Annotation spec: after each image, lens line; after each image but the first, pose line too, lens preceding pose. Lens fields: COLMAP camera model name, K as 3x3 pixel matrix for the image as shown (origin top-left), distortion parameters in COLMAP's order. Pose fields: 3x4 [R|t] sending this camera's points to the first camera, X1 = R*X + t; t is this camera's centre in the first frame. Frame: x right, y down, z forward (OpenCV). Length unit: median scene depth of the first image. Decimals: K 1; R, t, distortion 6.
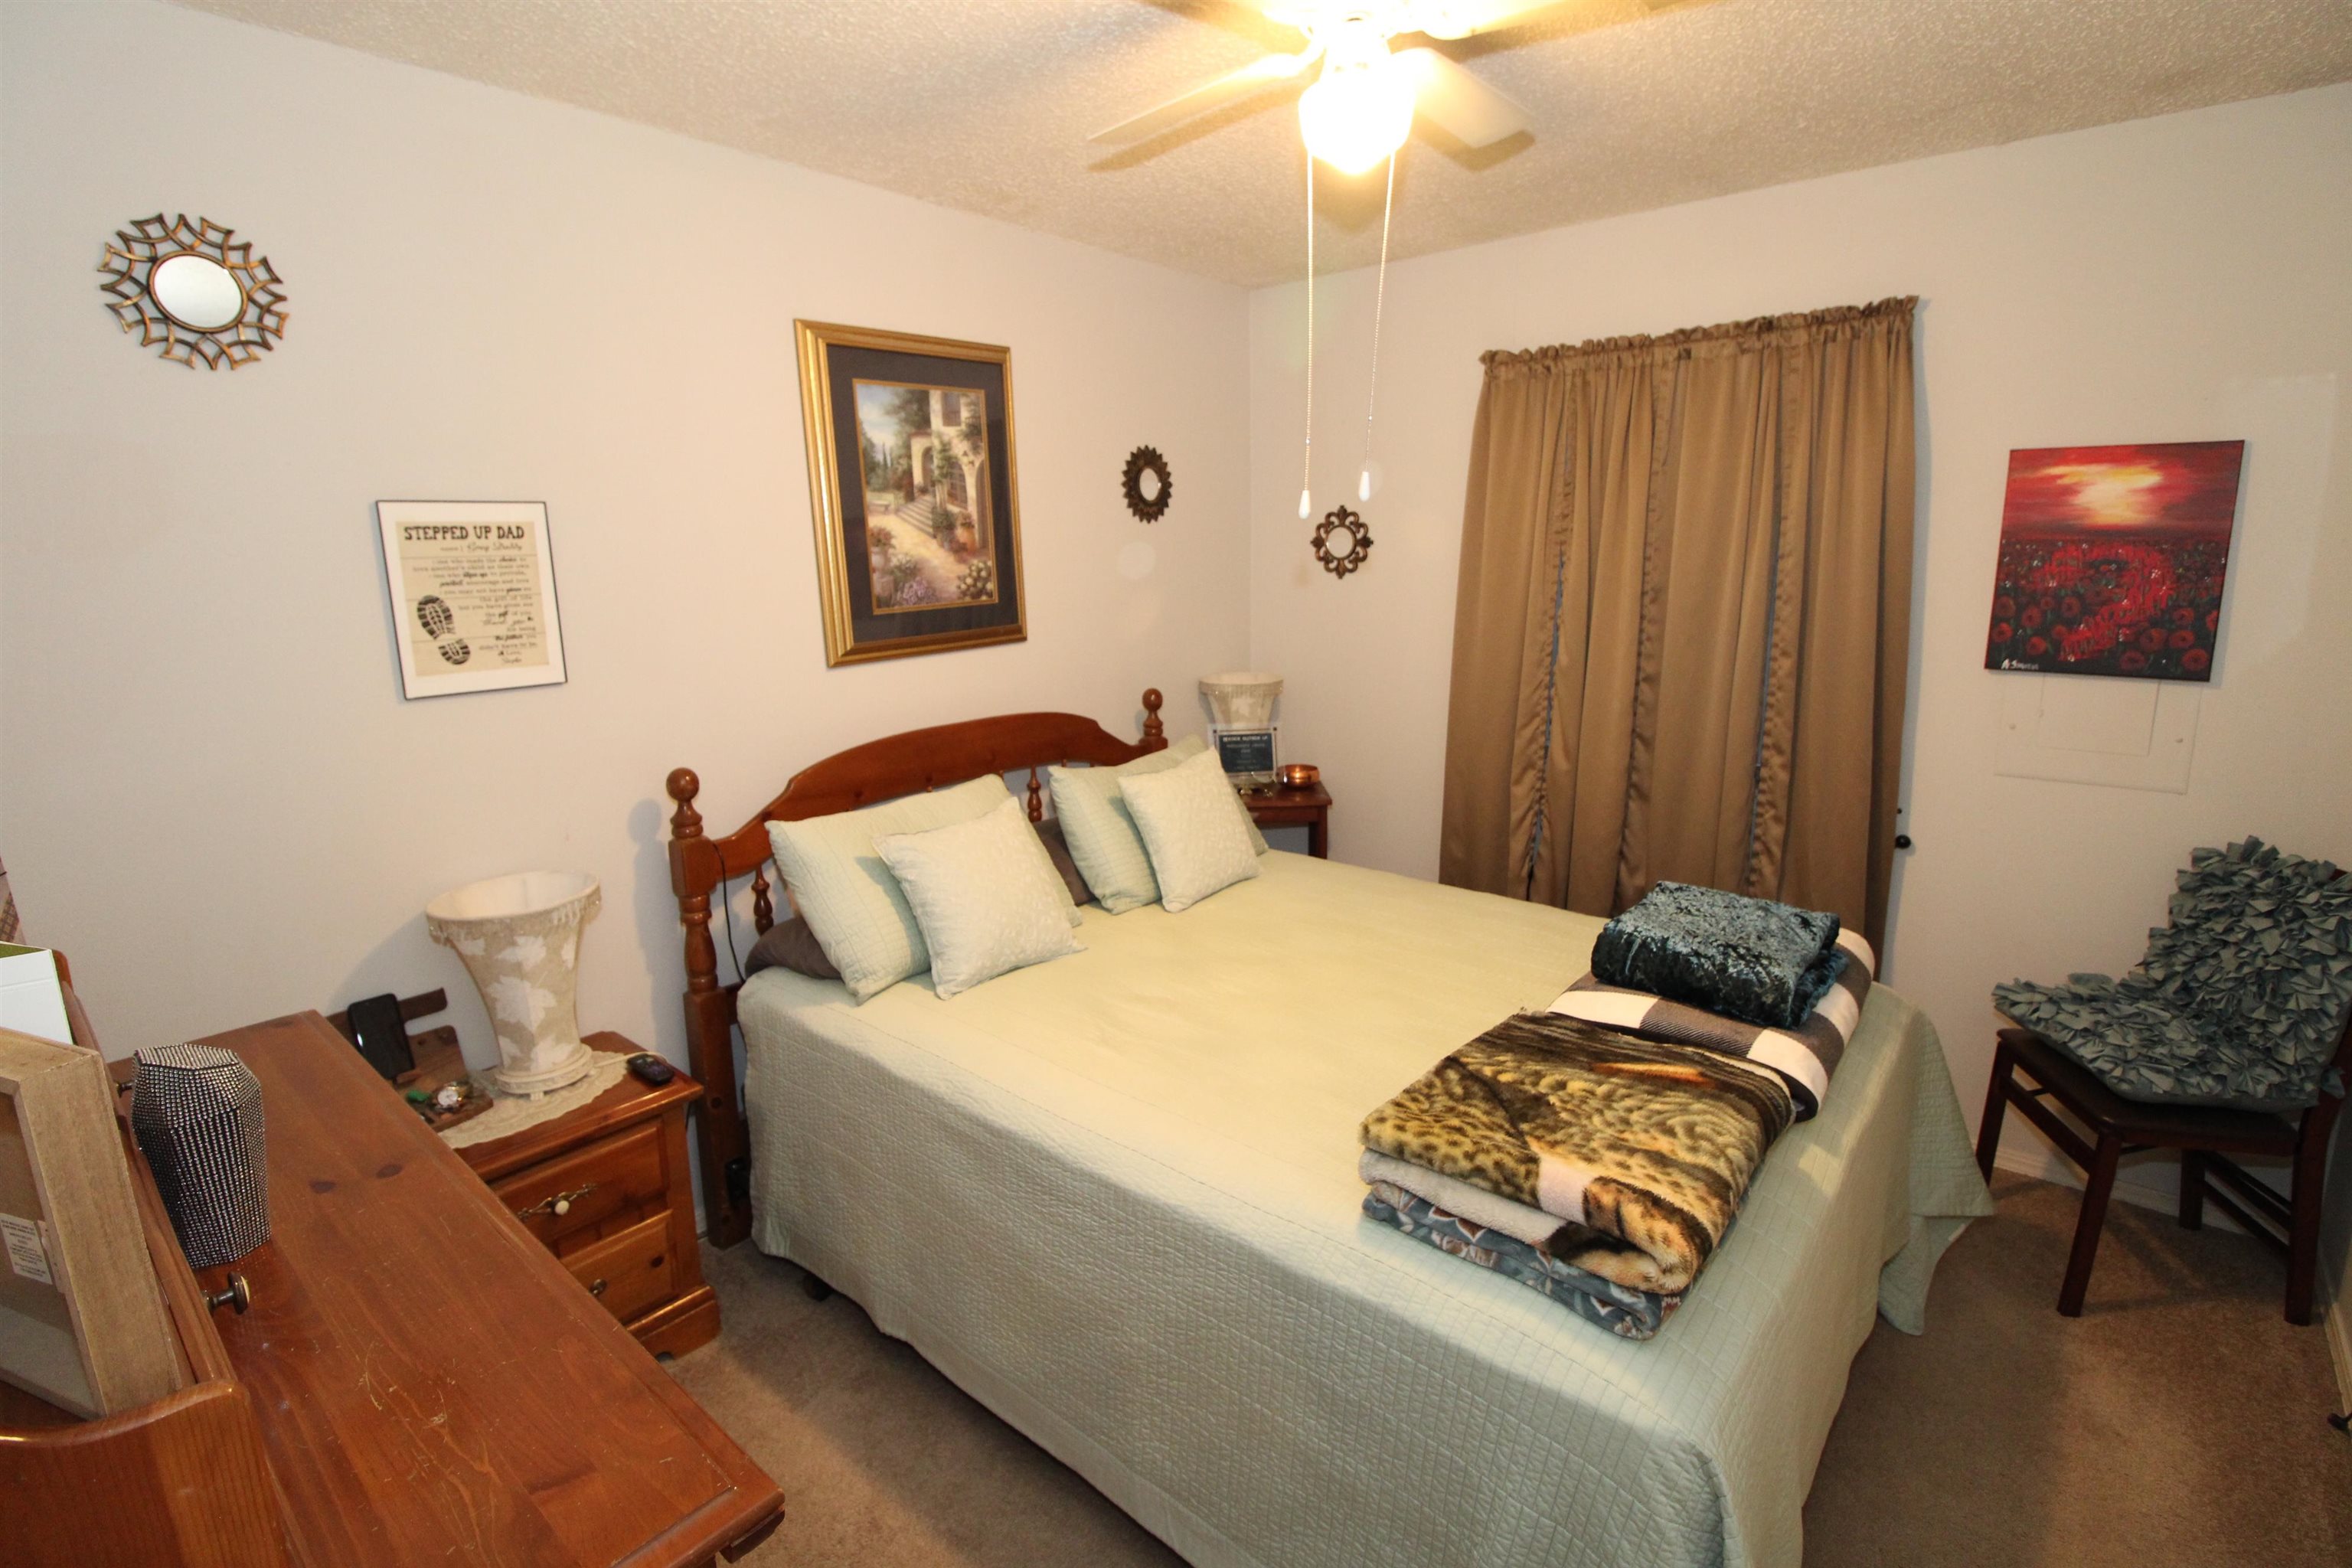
lens RADIAL K [[1095.6, 0, 1173.6], [0, 1095.6, 742.7], [0, 0, 1]] dist [0.004319, -0.016507]
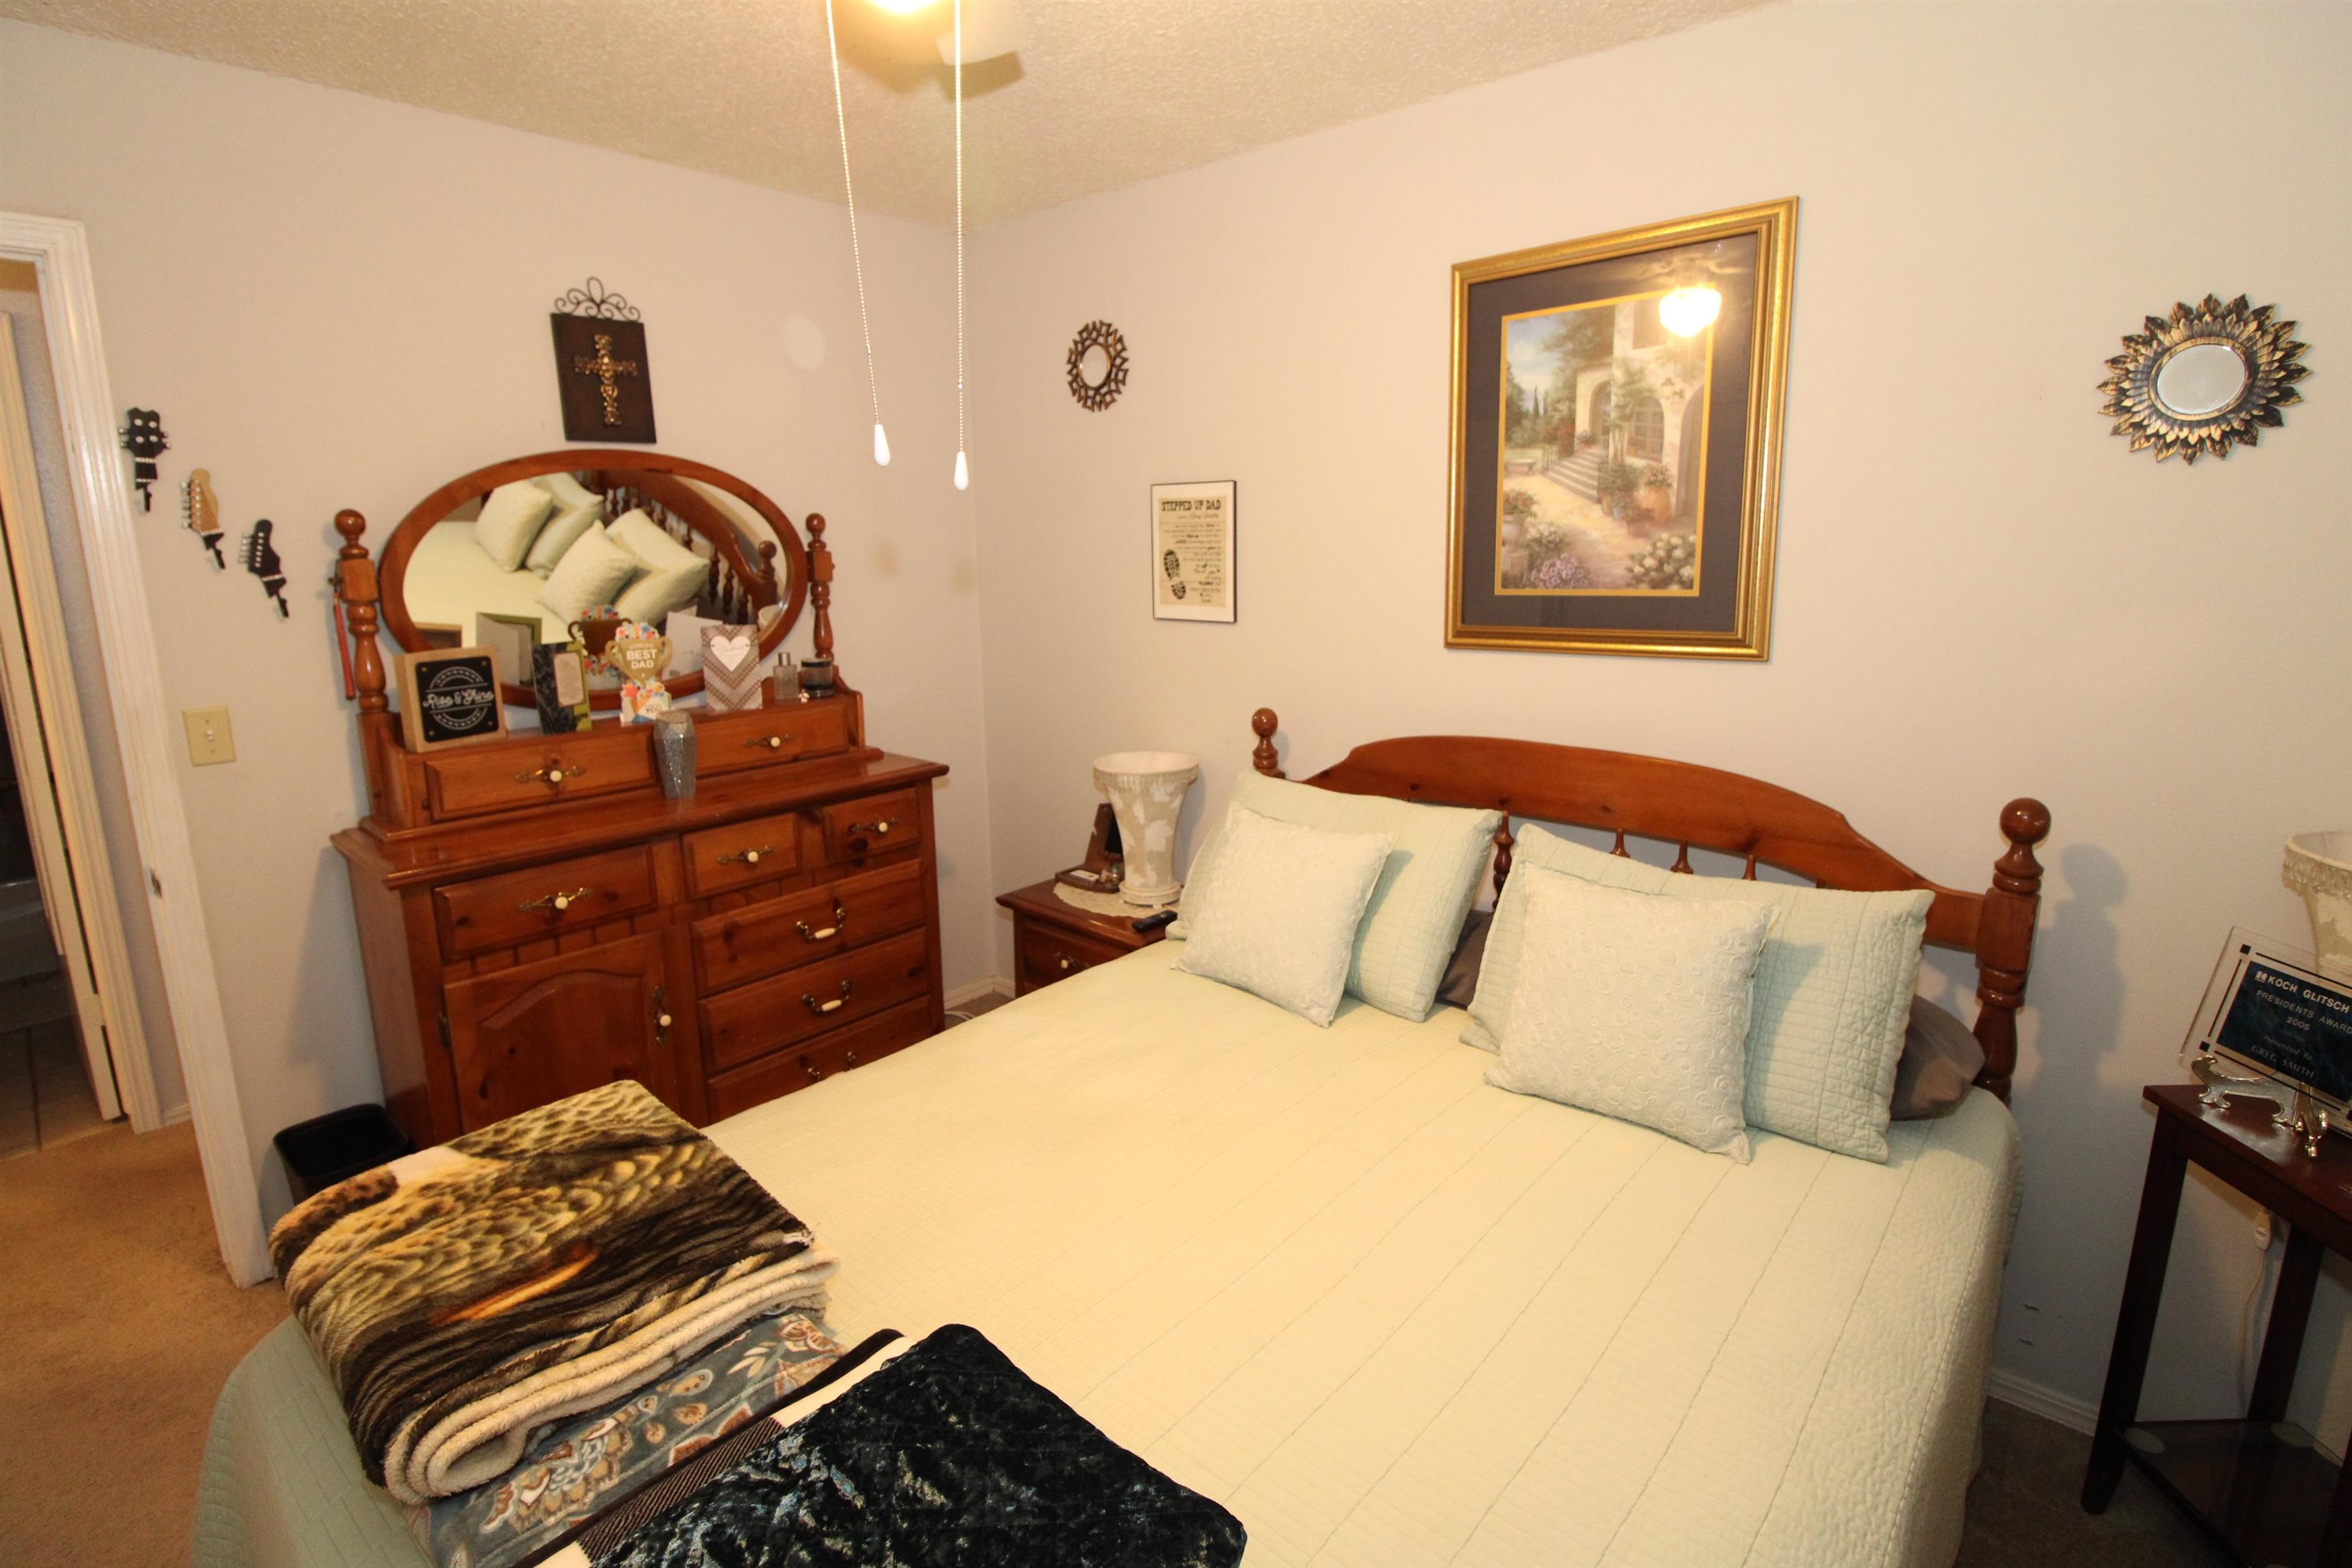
lens RADIAL K [[1095.6, 0, 1173.6], [0, 1095.6, 742.7], [0, 0, 1]] dist [0.004319, -0.016507]
pose [[-0.012926, 0.208465, -0.977944, 0.583695], [-0.167884, 0.963690, 0.207645, -0.139725], [0.985722, 0.166865, 0.022541, 0.746328]]
